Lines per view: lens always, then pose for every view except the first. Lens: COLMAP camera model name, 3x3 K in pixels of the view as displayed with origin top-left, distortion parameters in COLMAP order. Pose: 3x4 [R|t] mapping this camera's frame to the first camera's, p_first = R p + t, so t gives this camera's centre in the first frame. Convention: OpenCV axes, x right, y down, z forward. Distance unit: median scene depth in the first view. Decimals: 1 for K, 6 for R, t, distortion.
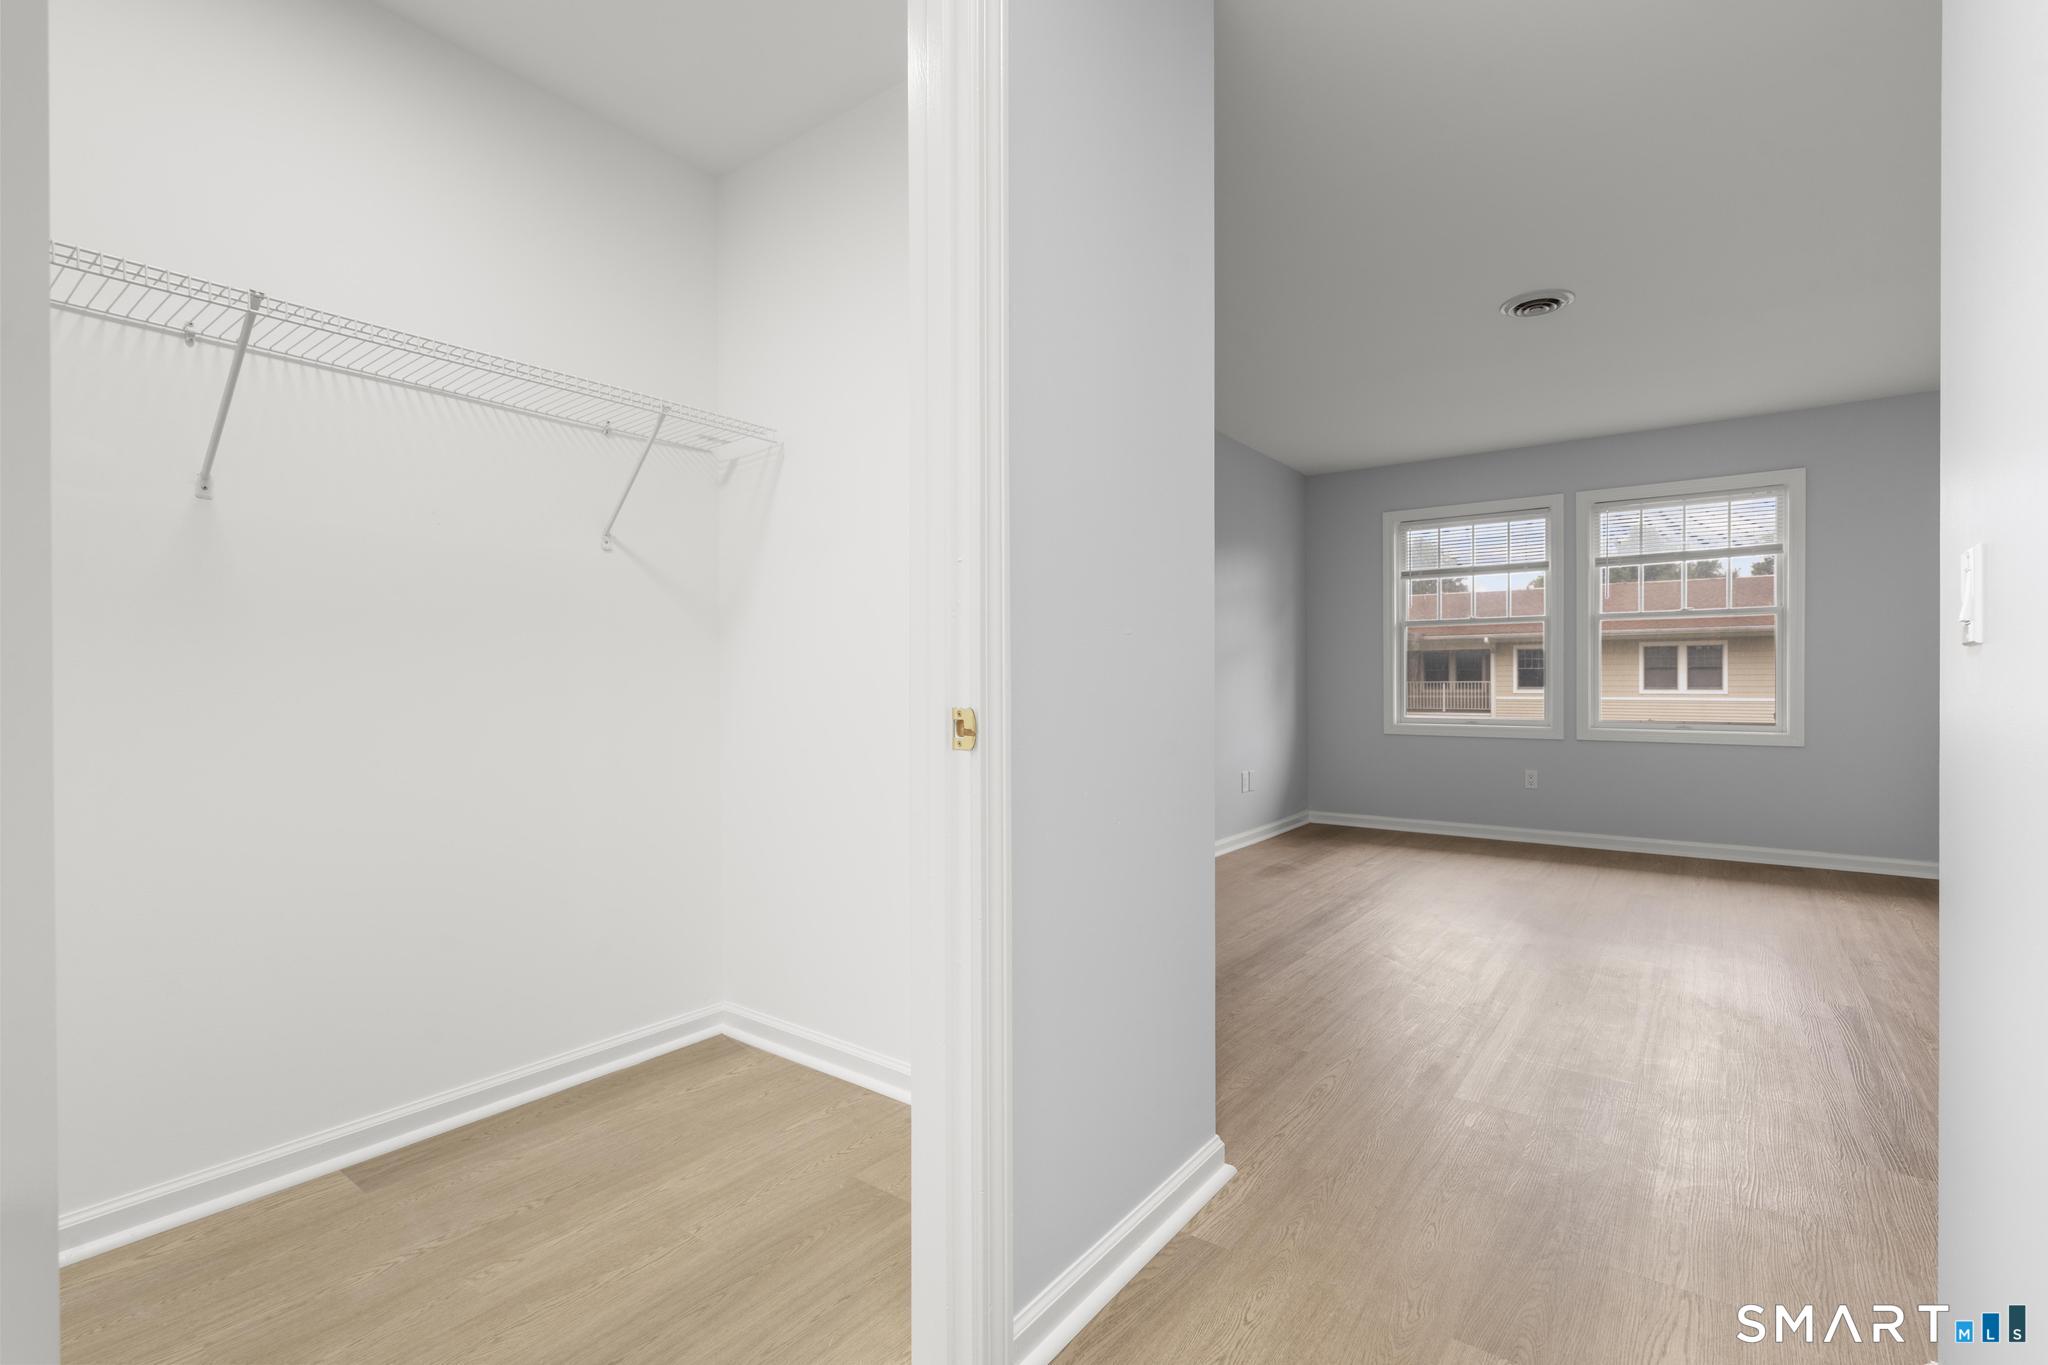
lens RADIAL K [[915.4, 0, 1031.8], [0, 915.4, 687.4], [0, 0, 1]] dist [-0.012376, 0.006283]
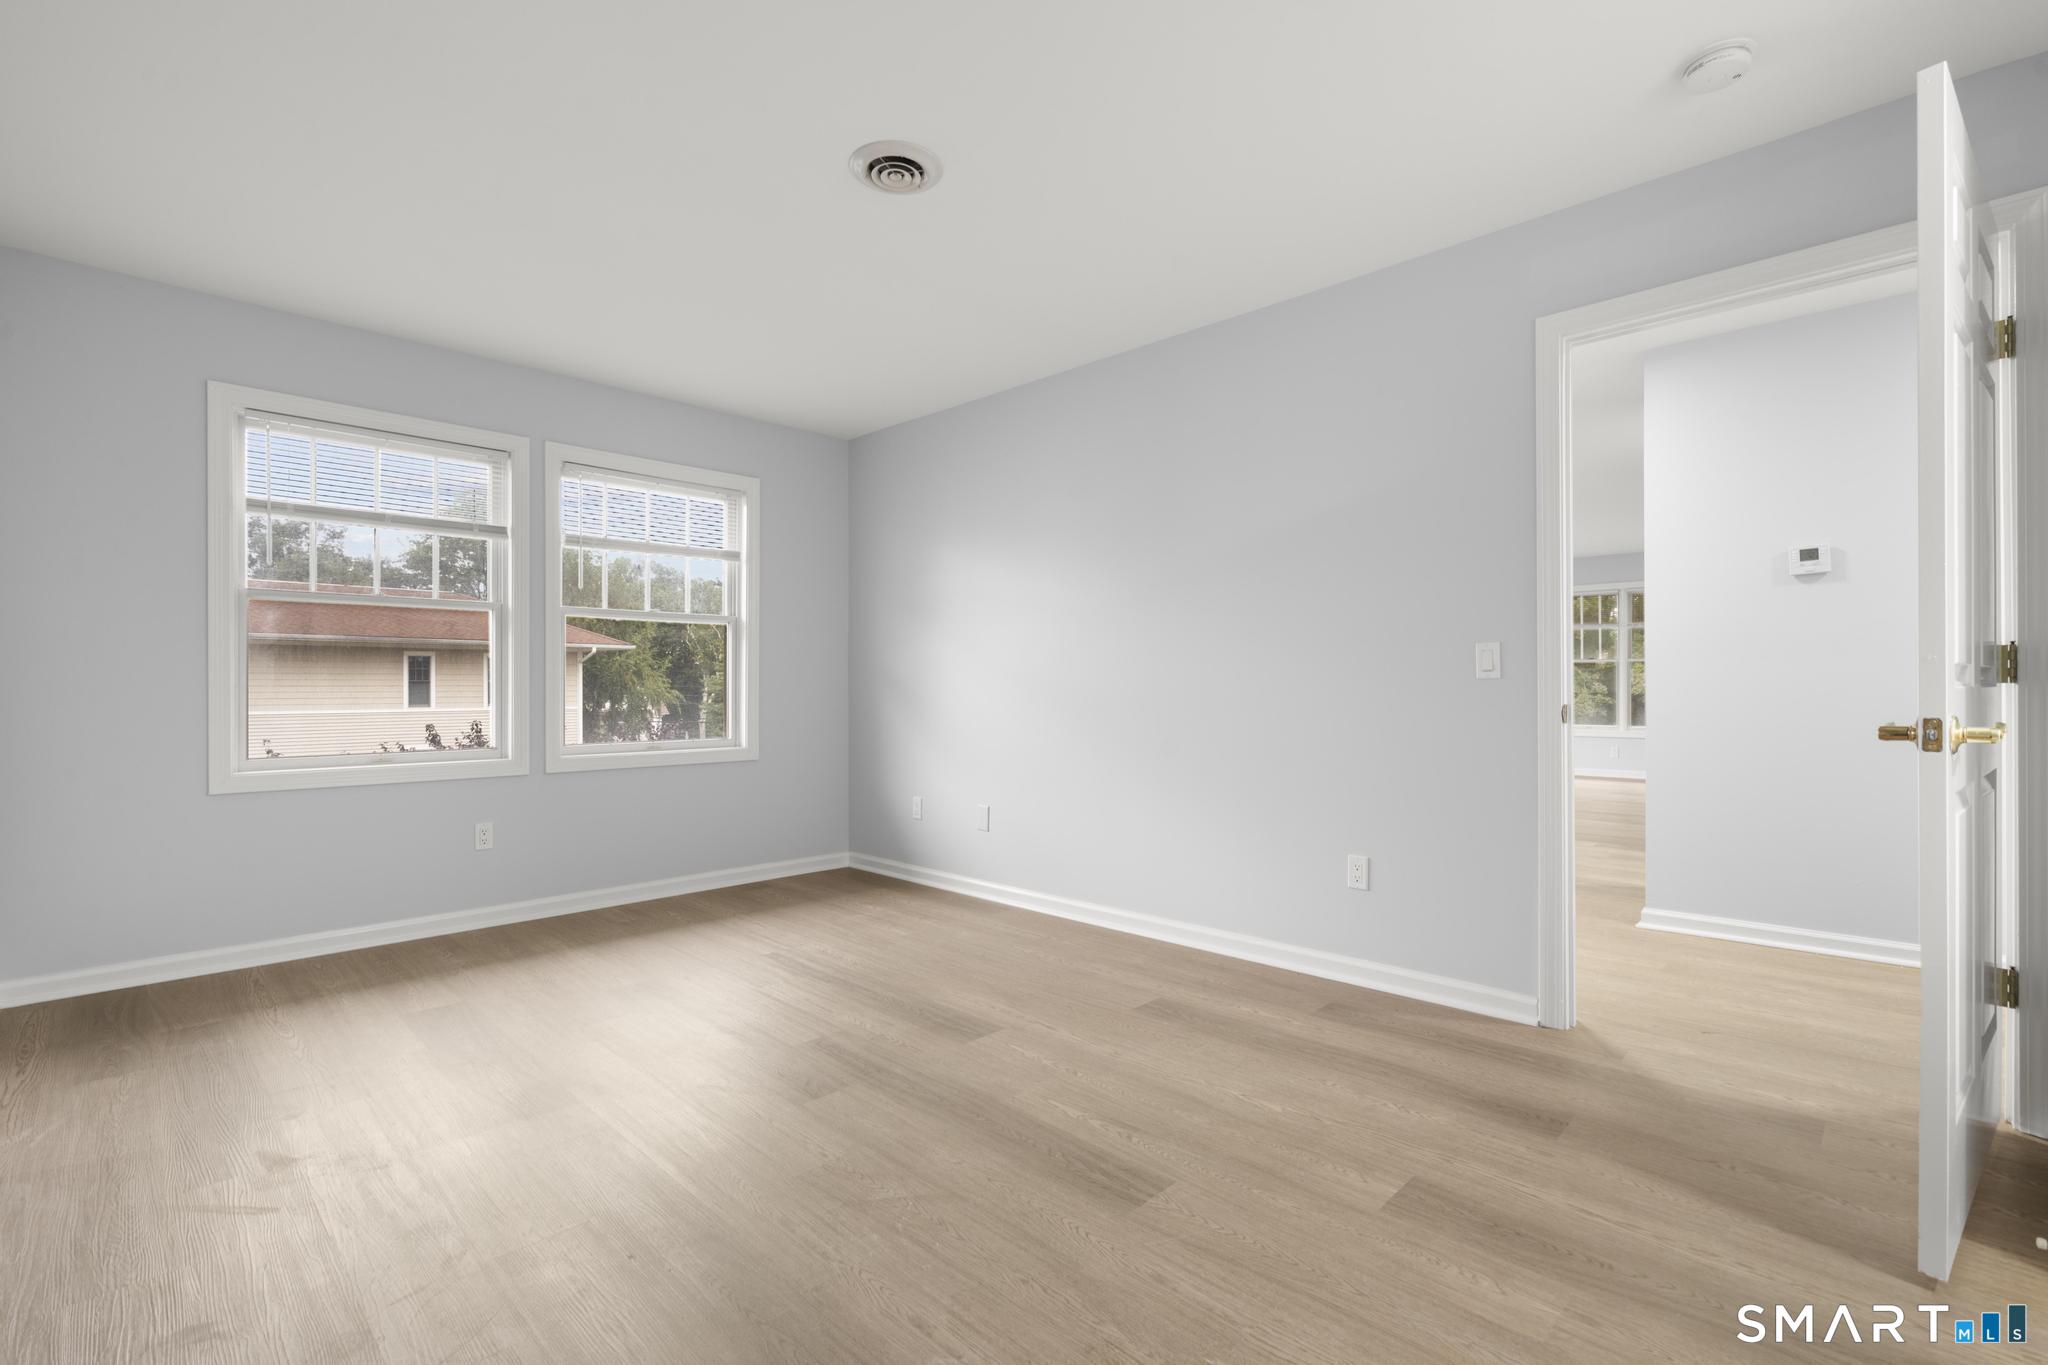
lens RADIAL K [[915.4, 0, 1031.8], [0, 915.4, 687.4], [0, 0, 1]] dist [-0.012376, 0.006283]
pose [[0.128655, 0.004135, 0.991681, -0.082629], [0.008395, 0.999951, -0.005259, -0.004900], [-0.991654, 0.009001, 0.128614, 0.470535]]
